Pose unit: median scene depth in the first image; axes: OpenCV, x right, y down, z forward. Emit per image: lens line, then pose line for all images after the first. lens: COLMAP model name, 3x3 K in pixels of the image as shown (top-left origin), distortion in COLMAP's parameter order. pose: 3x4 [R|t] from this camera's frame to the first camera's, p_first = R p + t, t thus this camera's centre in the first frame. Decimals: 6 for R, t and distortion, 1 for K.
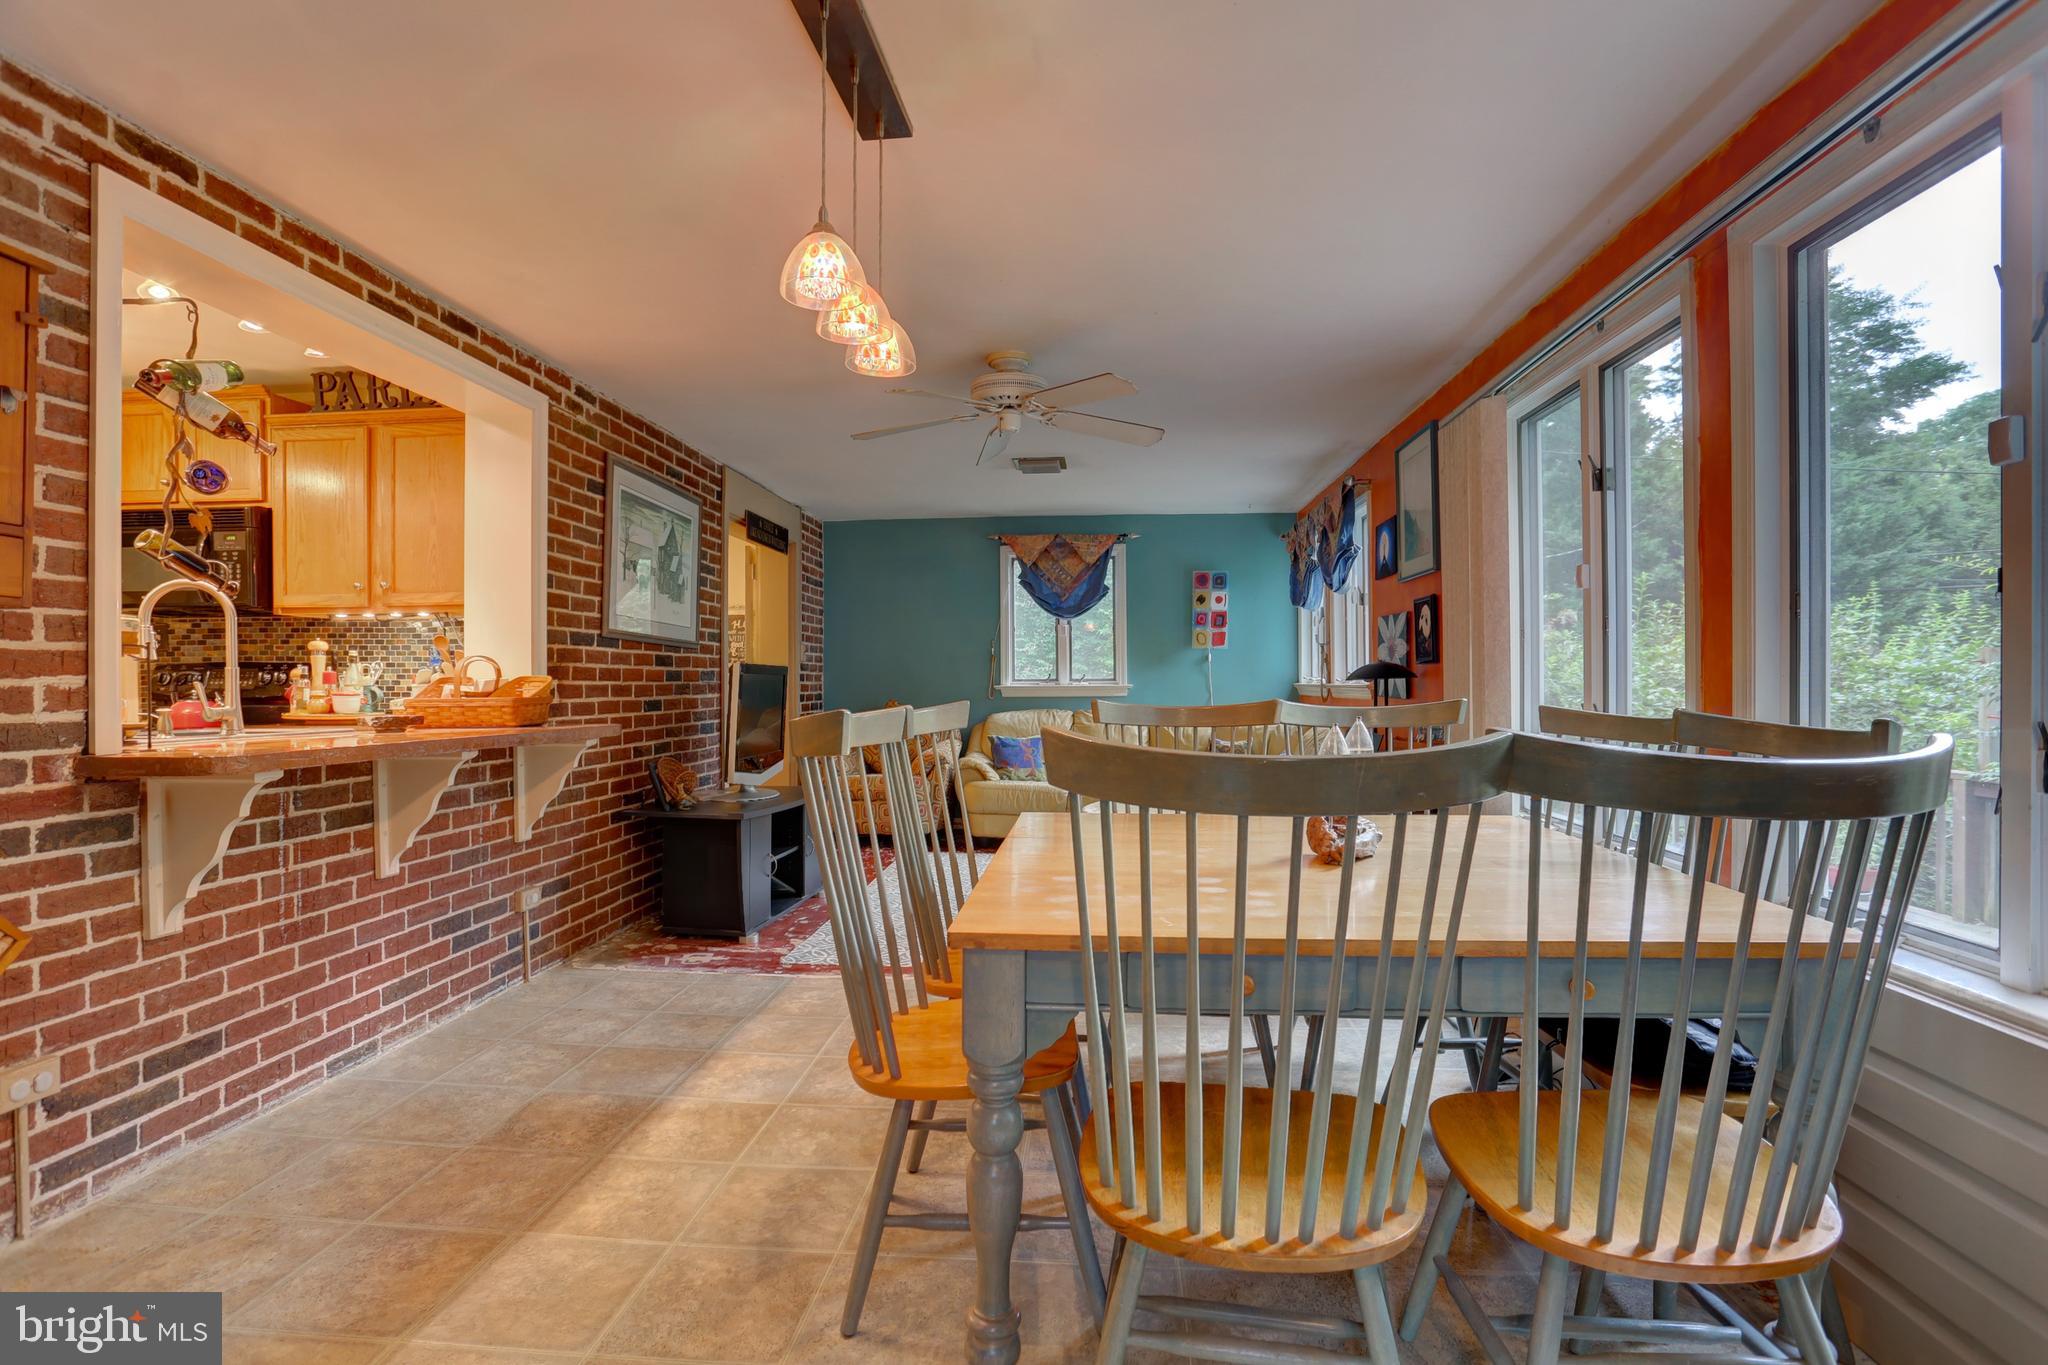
lens RADIAL K [[1022.3, 0, 1005.9], [0, 1022.3, 696.5], [0, 0, 1]] dist [-0.041647, 0.006842]
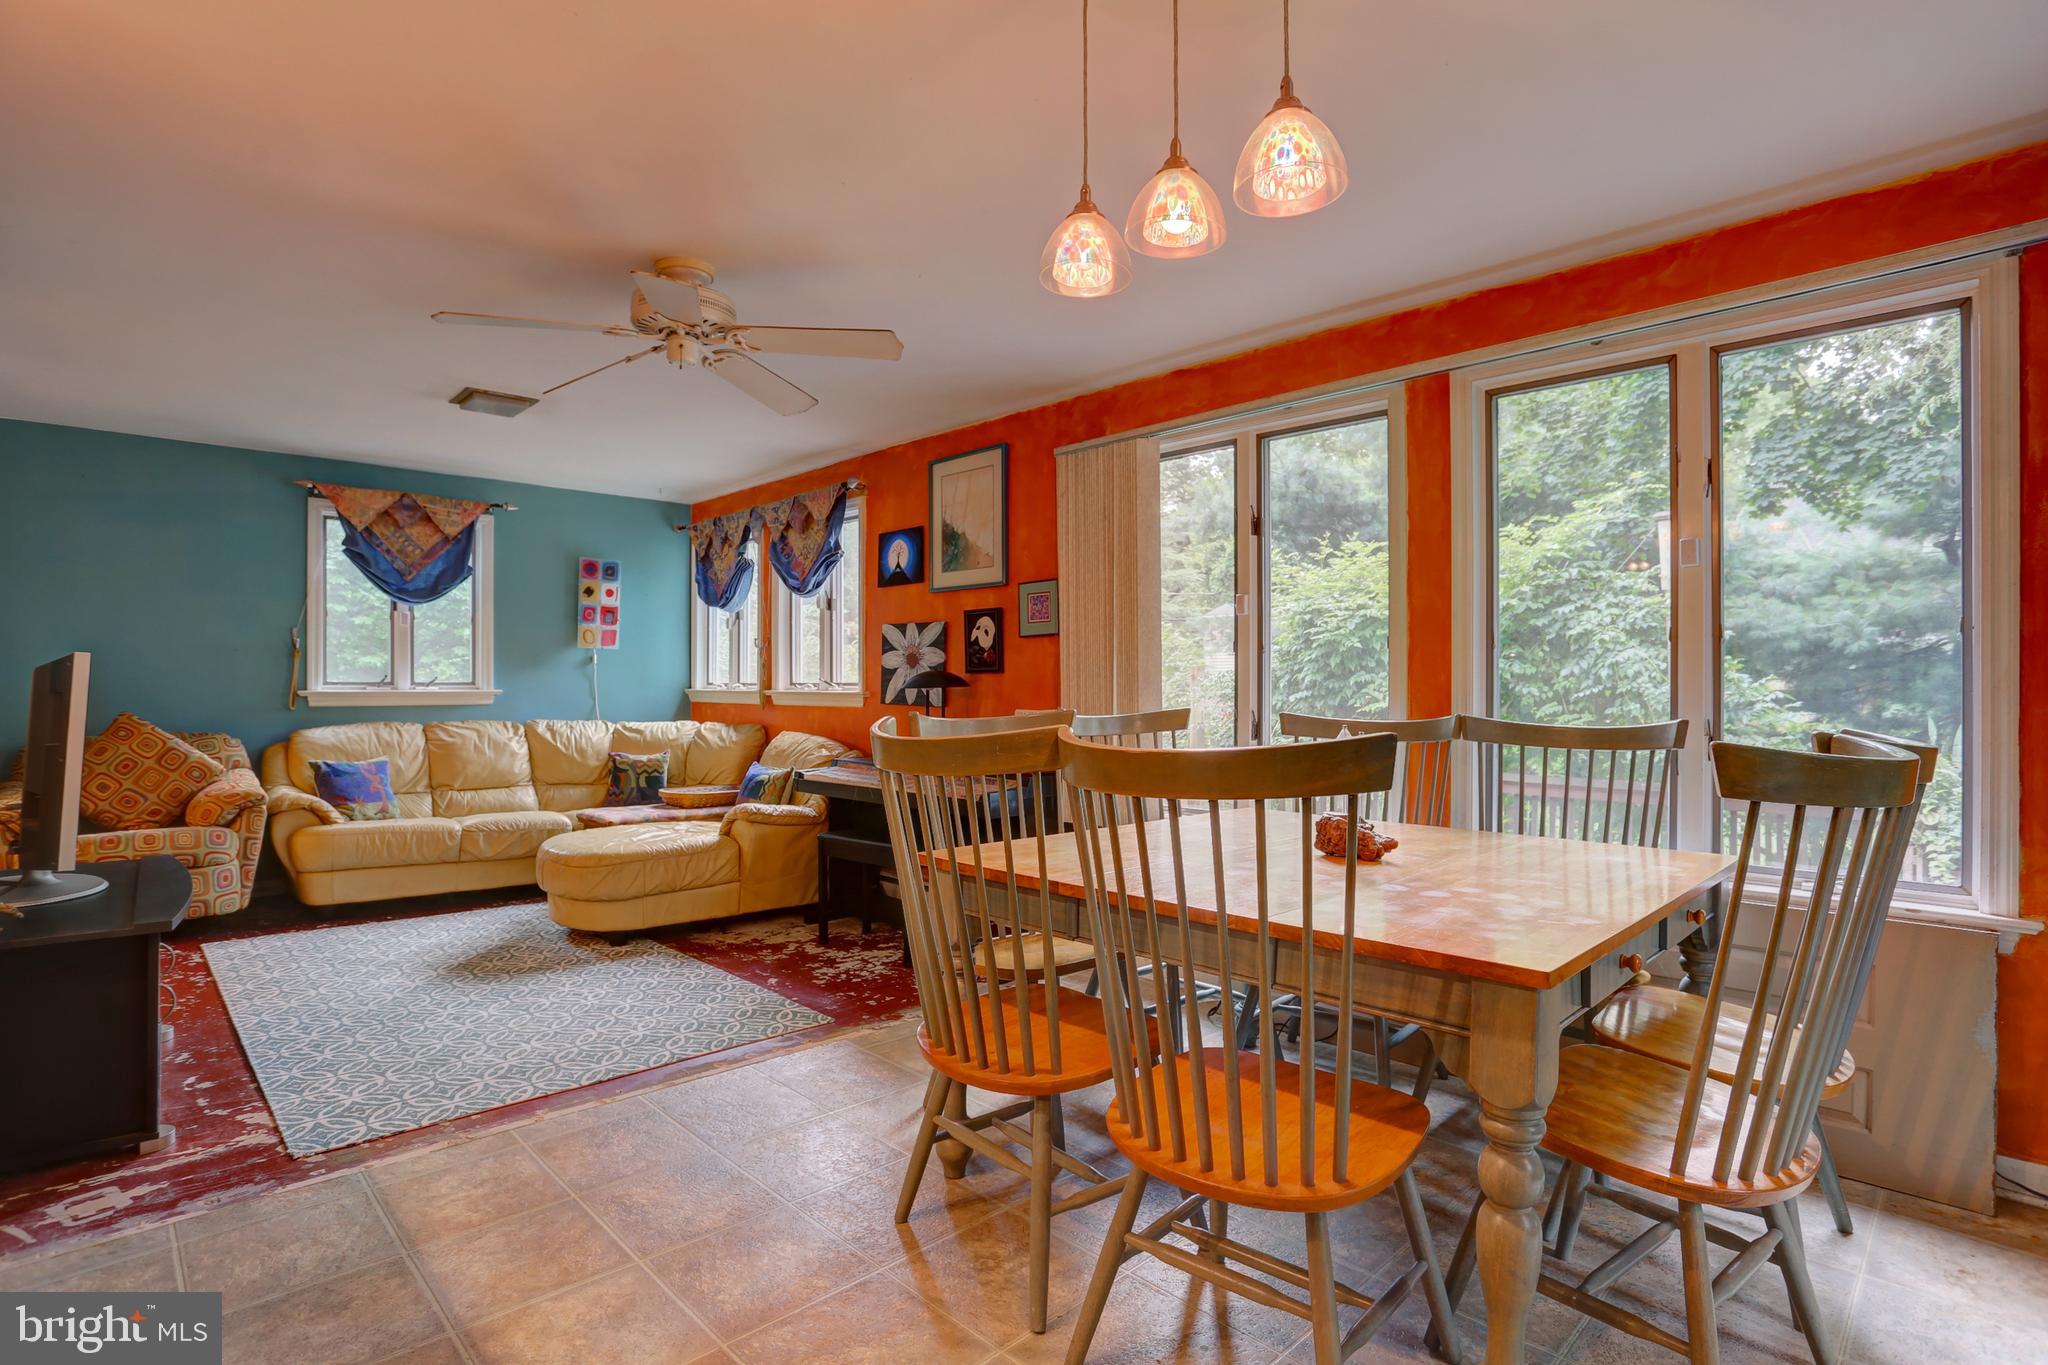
lens RADIAL K [[1022.3, 0, 1010.4], [0, 1022.3, 675.3], [0, 0, 1]] dist [-0.041647, 0.006842]
pose [[0.659763, 0.012717, 0.751366, -0.217193], [0.006141, 0.999732, -0.022313, -0.002676], [-0.751449, 0.019335, 0.659508, 0.167348]]
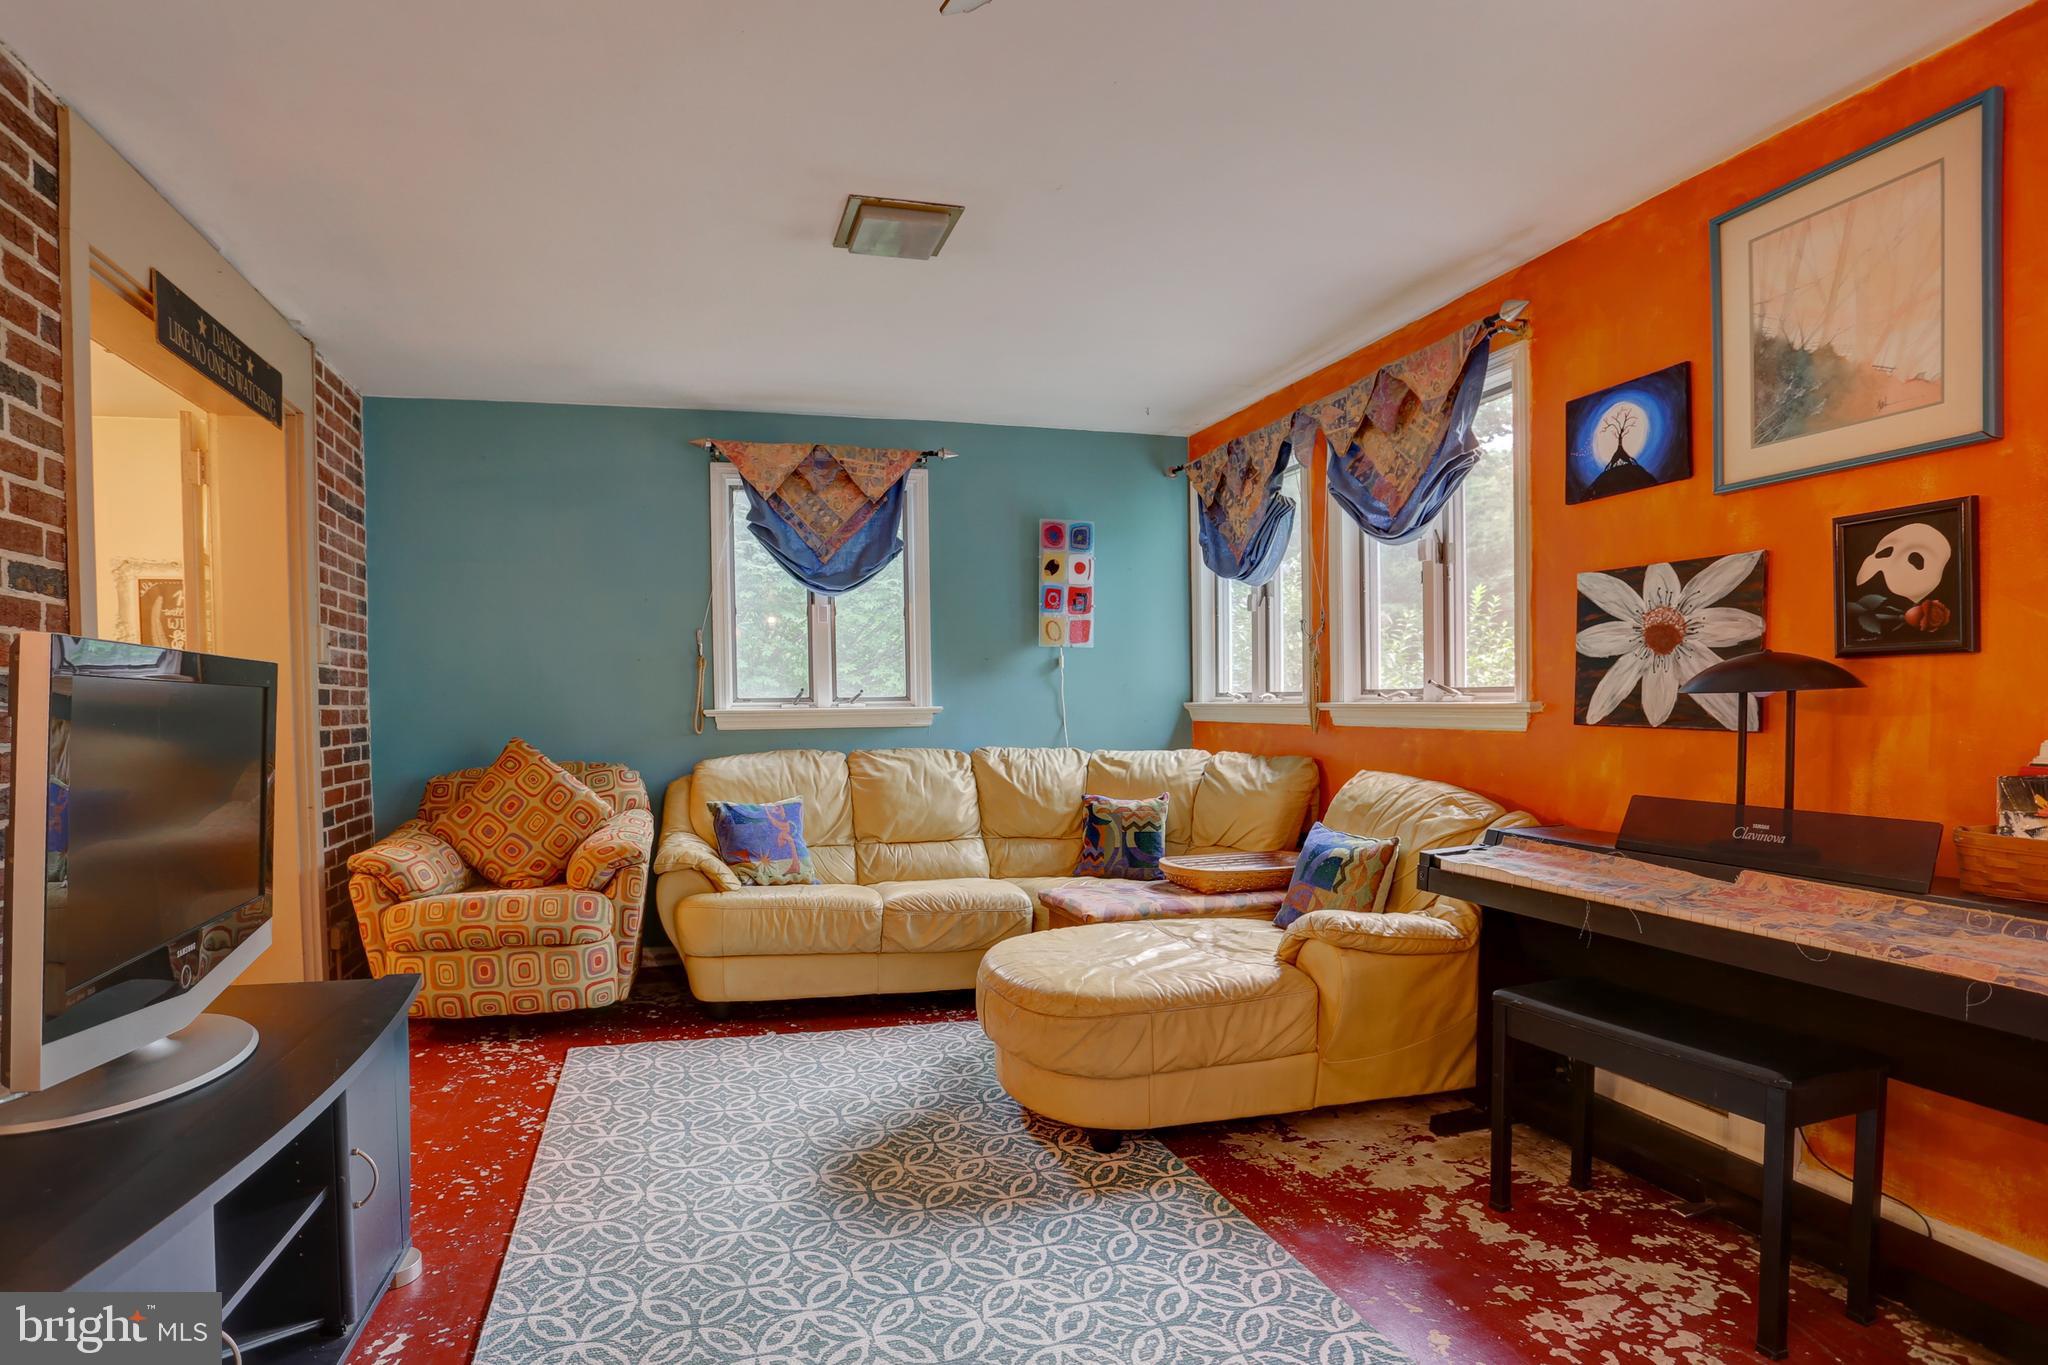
lens RADIAL K [[1022.3, 0, 916.0], [0, 1022.3, 740.4], [0, 0, 1]] dist [-0.041647, 0.006842]
pose [[0.948249, -0.018380, 0.316994, -0.081997], [0.012370, 0.999704, 0.020961, -0.004410], [-0.317286, -0.015956, 0.948196, 0.443489]]
